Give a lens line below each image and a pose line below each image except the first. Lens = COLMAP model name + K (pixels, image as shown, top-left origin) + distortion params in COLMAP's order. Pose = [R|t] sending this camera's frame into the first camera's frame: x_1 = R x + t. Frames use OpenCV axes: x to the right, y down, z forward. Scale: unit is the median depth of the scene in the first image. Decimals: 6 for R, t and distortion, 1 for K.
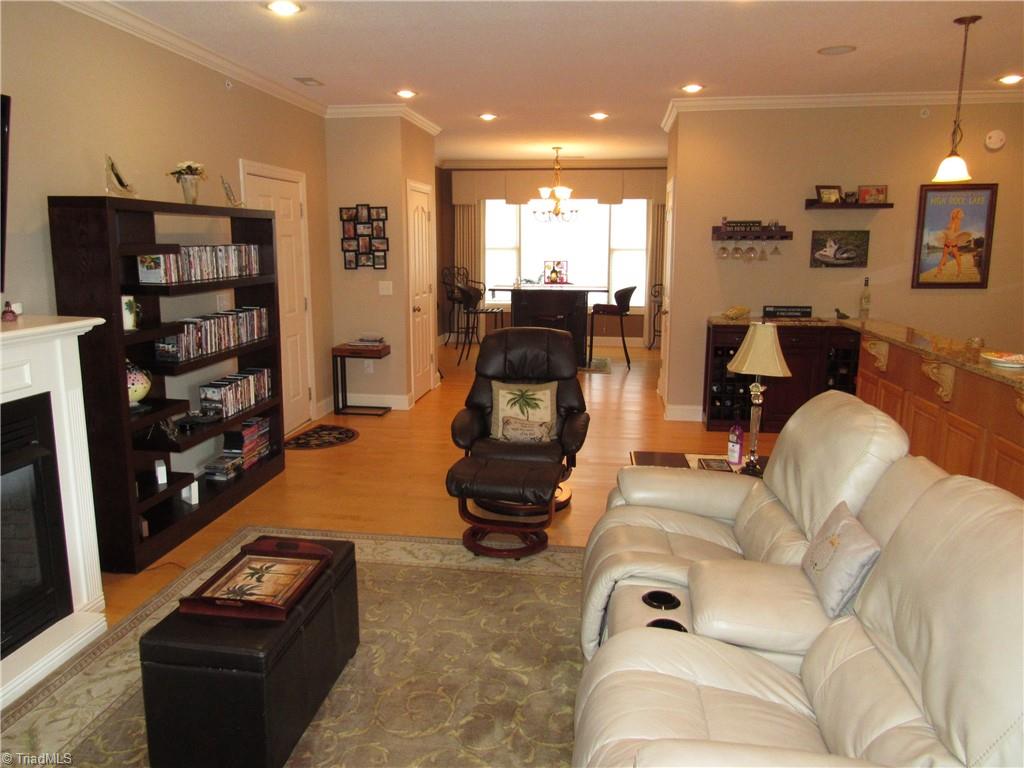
lens RADIAL K [[731.1, 0, 510.6], [0, 731.1, 382.3], [0, 0, 1]] dist [-0.028495, 0.017434]
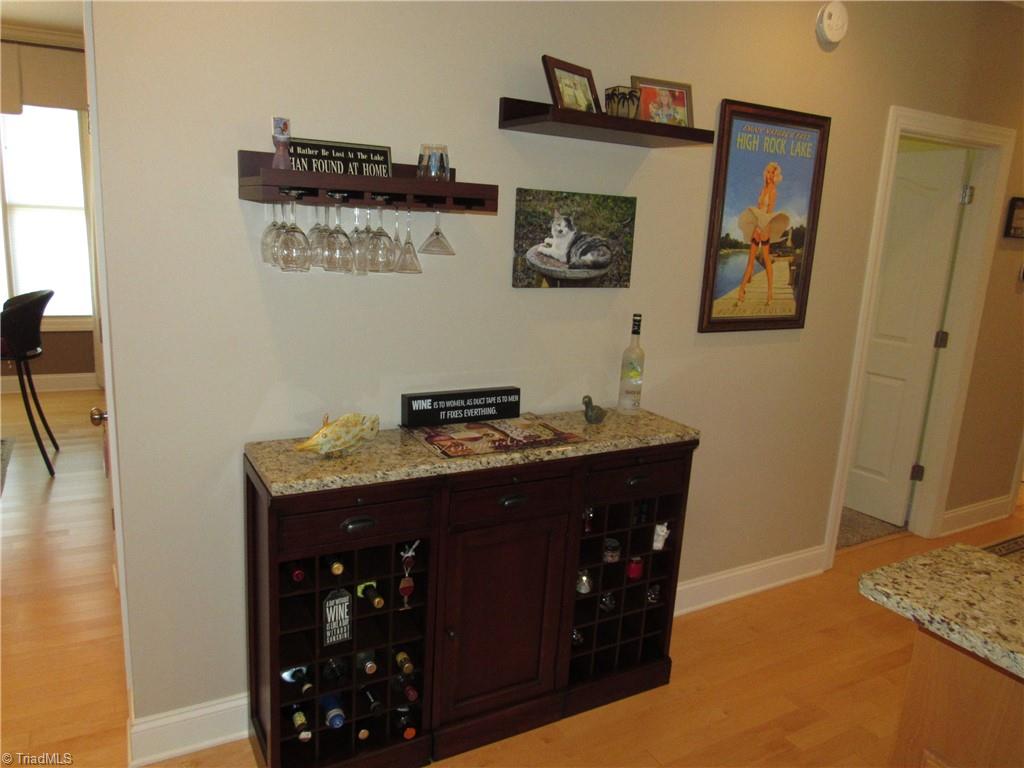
lens RADIAL K [[731.1, 0, 510.9], [0, 731.1, 382.0], [0, 0, 1]] dist [-0.028495, 0.017434]
pose [[0.791733, -0.087586, 0.604556, 0.181039], [0.057024, 0.995943, 0.069610, -0.137398], [-0.608200, -0.020638, 0.793516, 0.710429]]
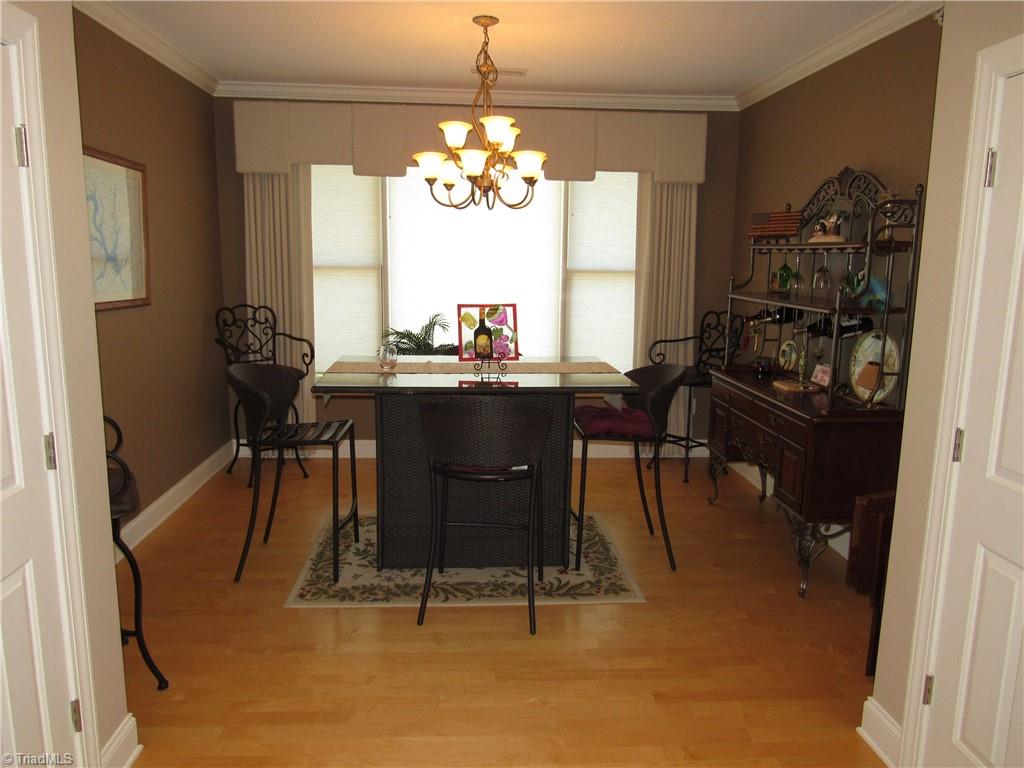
lens RADIAL K [[731.1, 0, 511.6], [0, 731.1, 381.2], [0, 0, 1]] dist [-0.028495, 0.017434]
pose [[0.977771, -0.023372, 0.208369, -0.013987], [0.026229, 0.999596, -0.010962, -0.184087], [-0.208029, 0.016184, 0.977989, 0.934598]]
